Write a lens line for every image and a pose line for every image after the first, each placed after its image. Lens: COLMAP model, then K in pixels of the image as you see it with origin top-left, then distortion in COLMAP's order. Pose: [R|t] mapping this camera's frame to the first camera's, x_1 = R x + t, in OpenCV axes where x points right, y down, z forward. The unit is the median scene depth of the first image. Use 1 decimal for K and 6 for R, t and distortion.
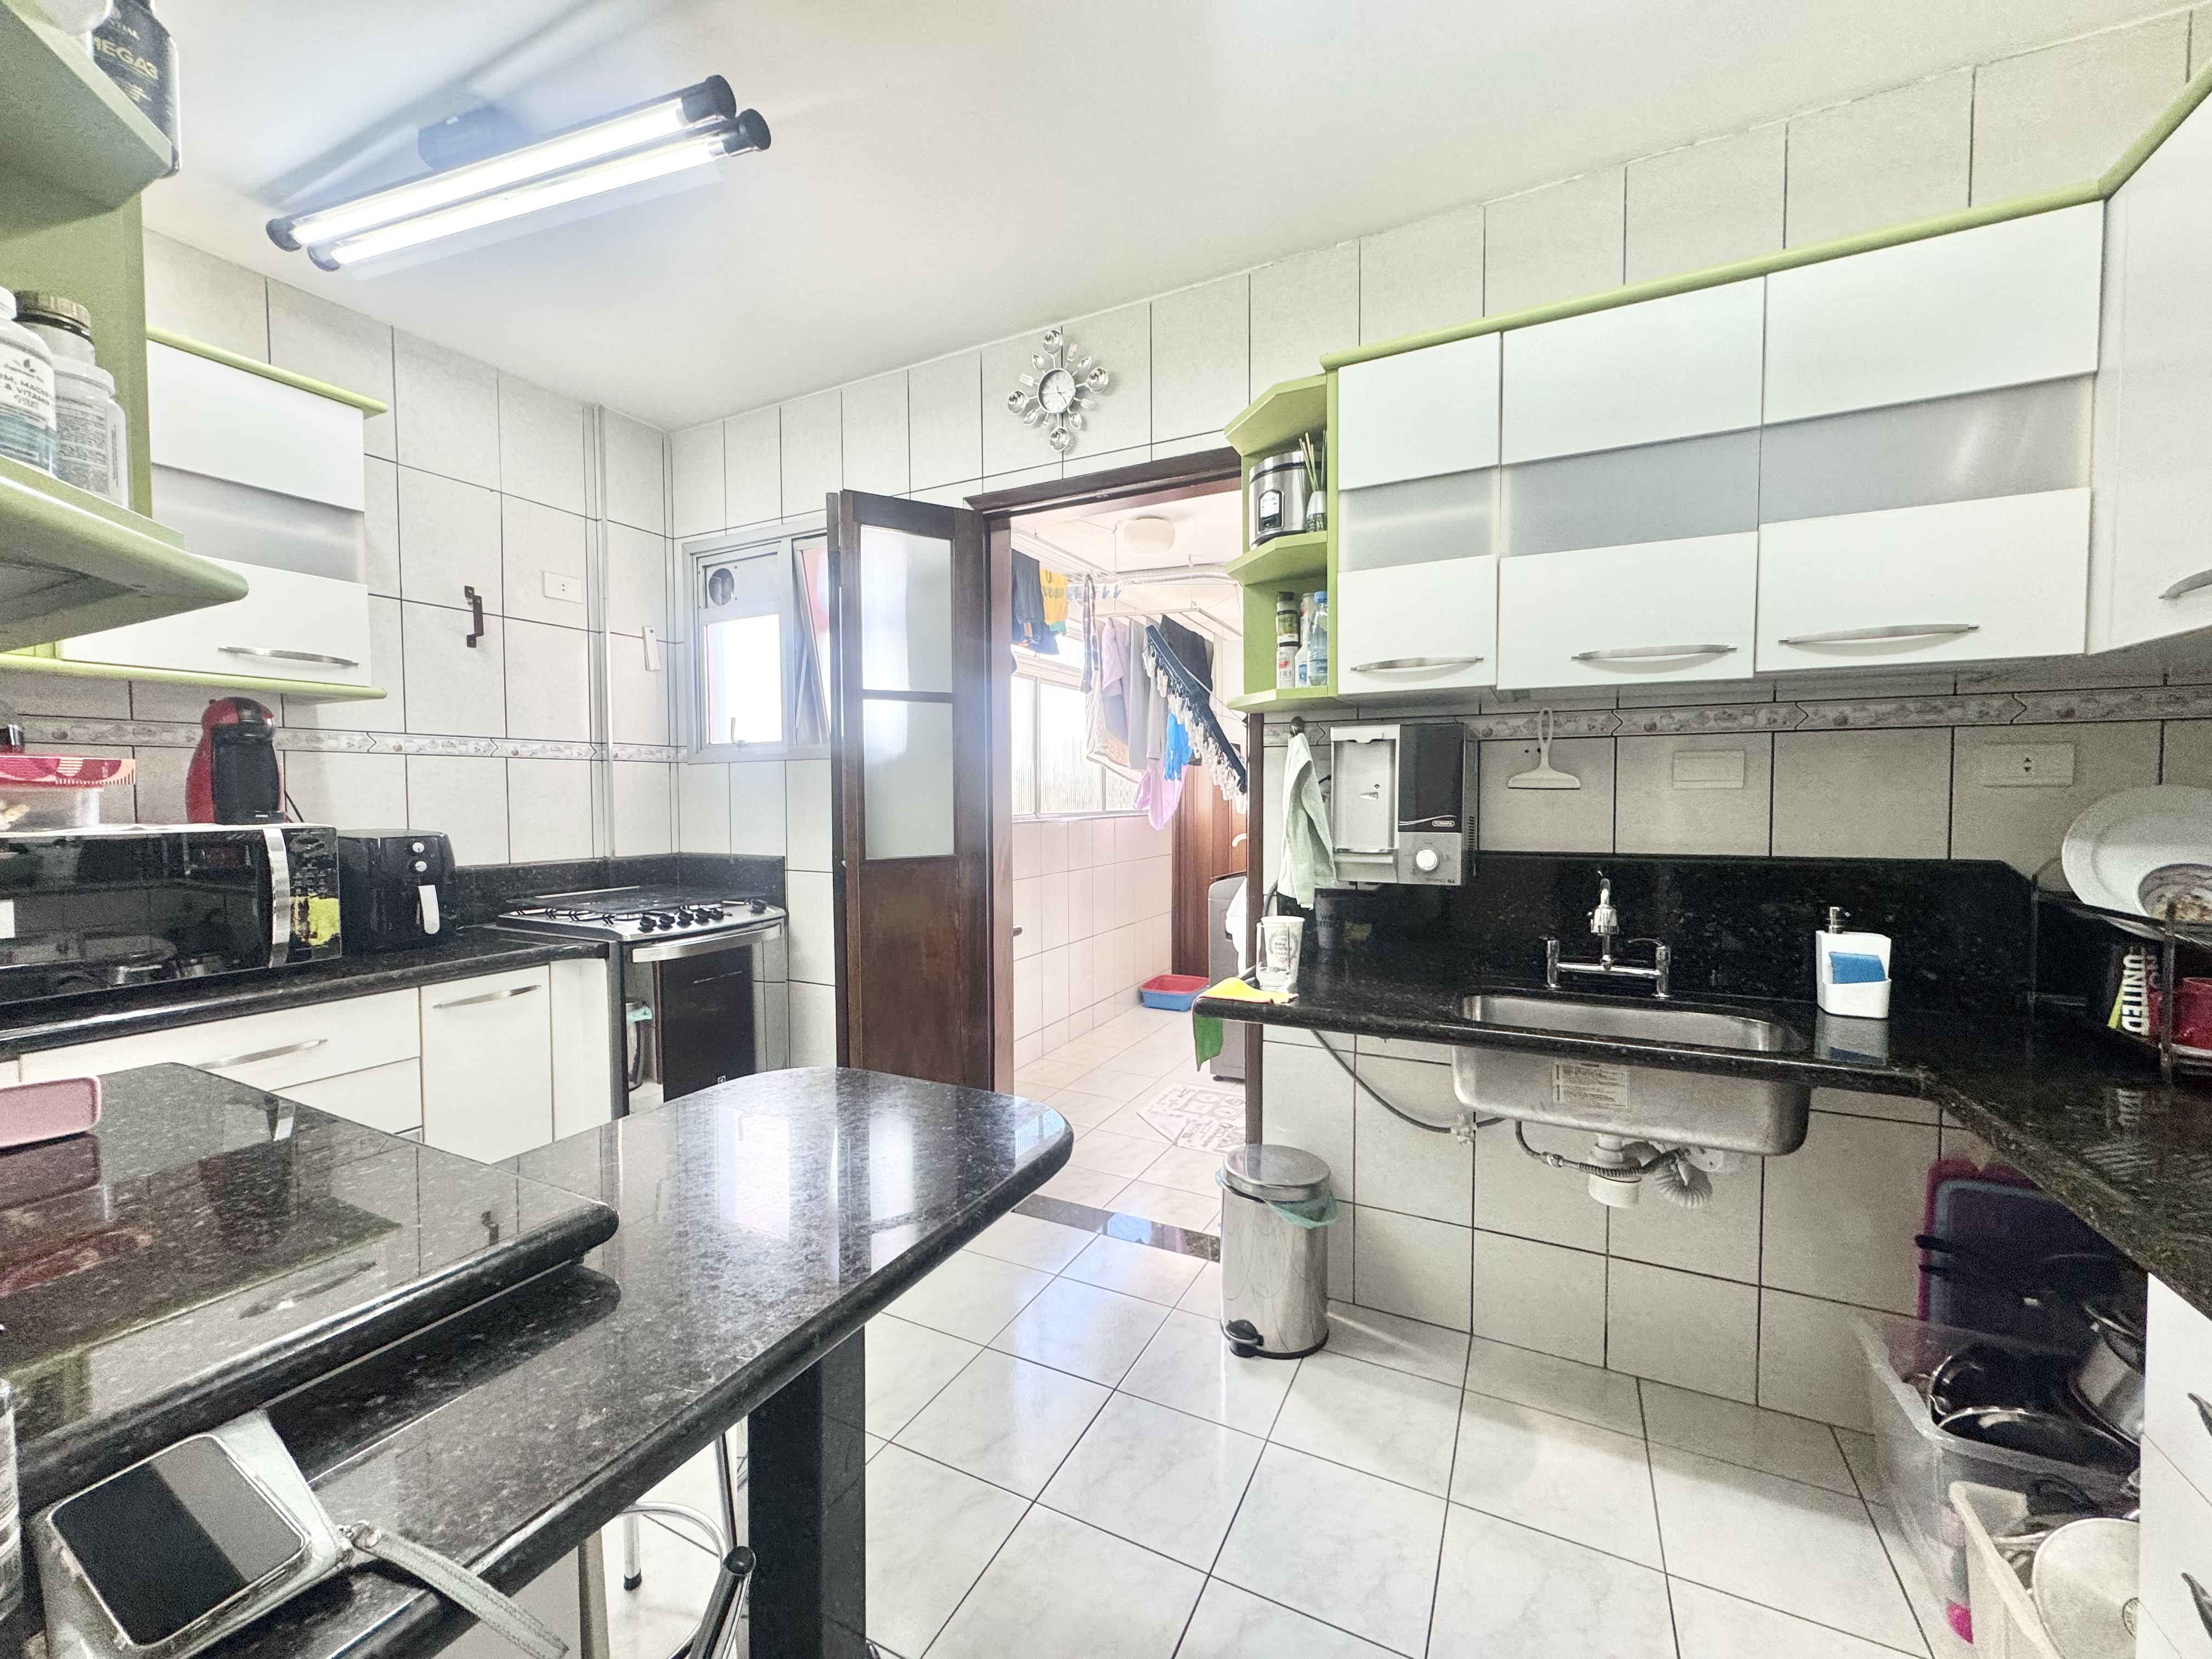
lens RADIAL K [[891.8, 0, 1097.0], [0, 891.8, 825.2], [0, 0, 1]] dist [-0.000555, 0.000135]
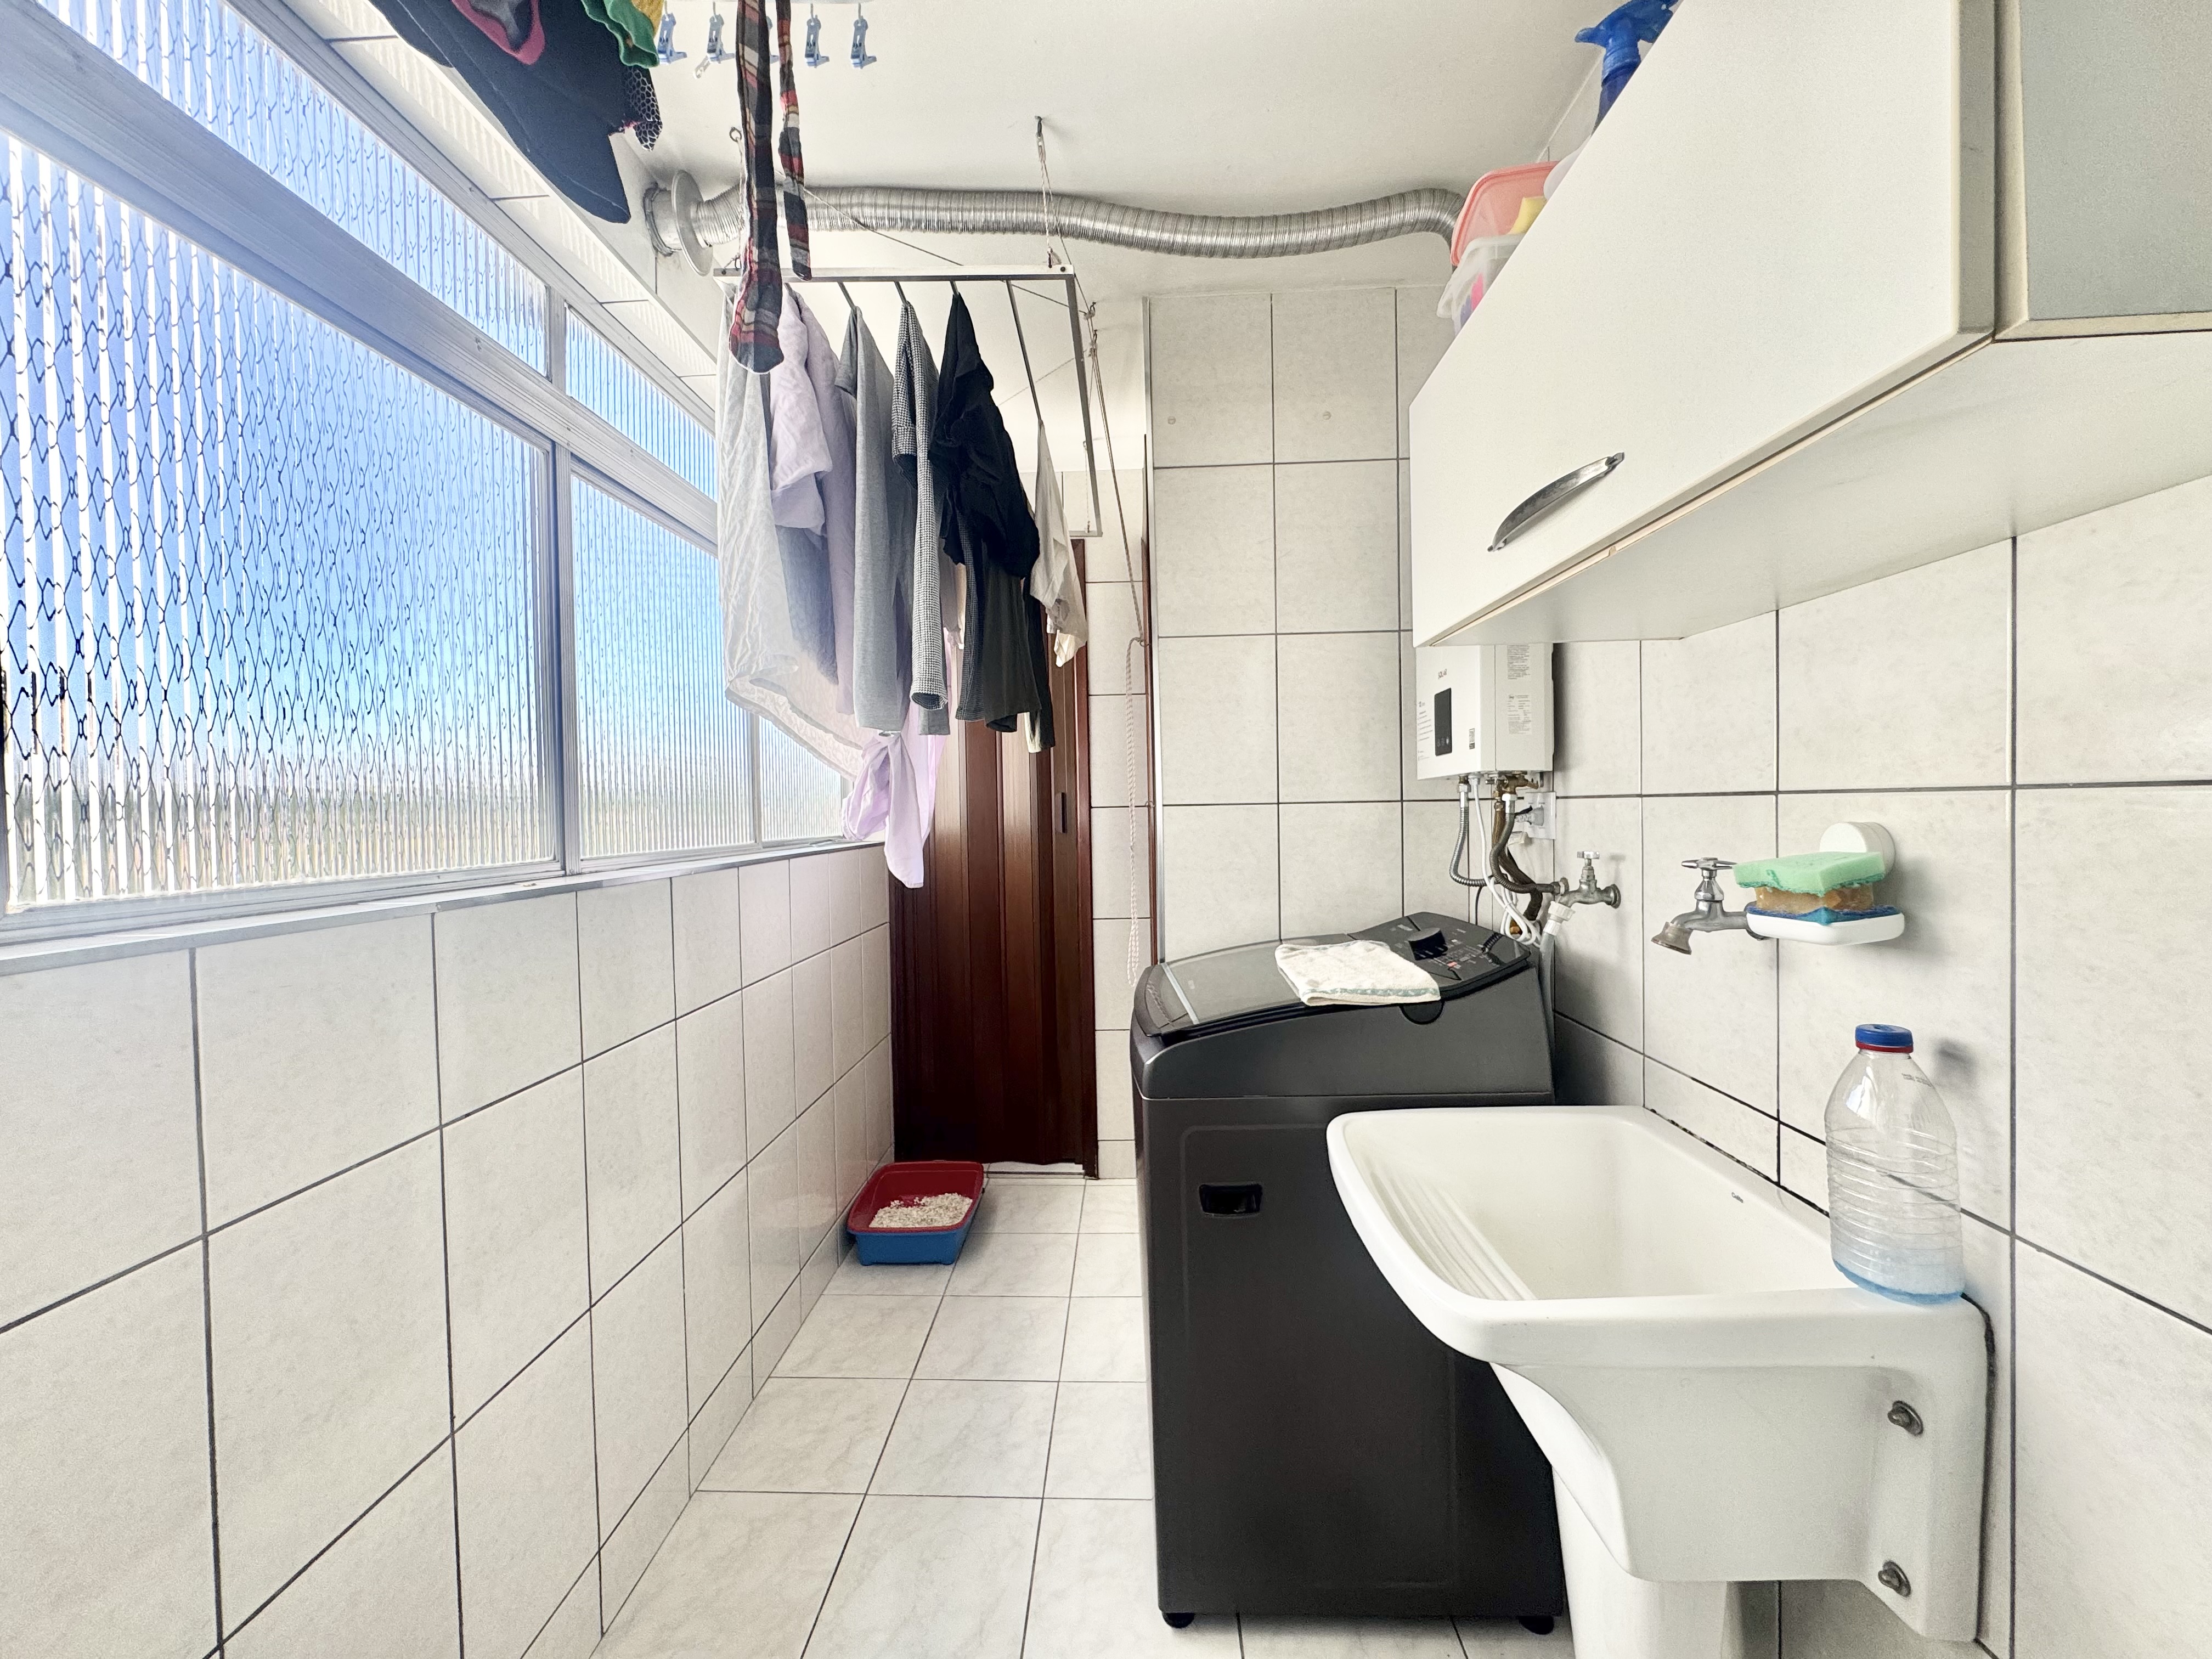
lens RADIAL K [[883.4, 0, 1105.1], [0, 883.4, 825.7], [0, 0, 1]] dist [-0.000470, 0.000505]
pose [[0.904363, -0.018260, 0.426373, -0.044309], [0.029644, 0.999359, -0.020078, -0.022561], [-0.425733, 0.030797, 0.904325, 1.115444]]
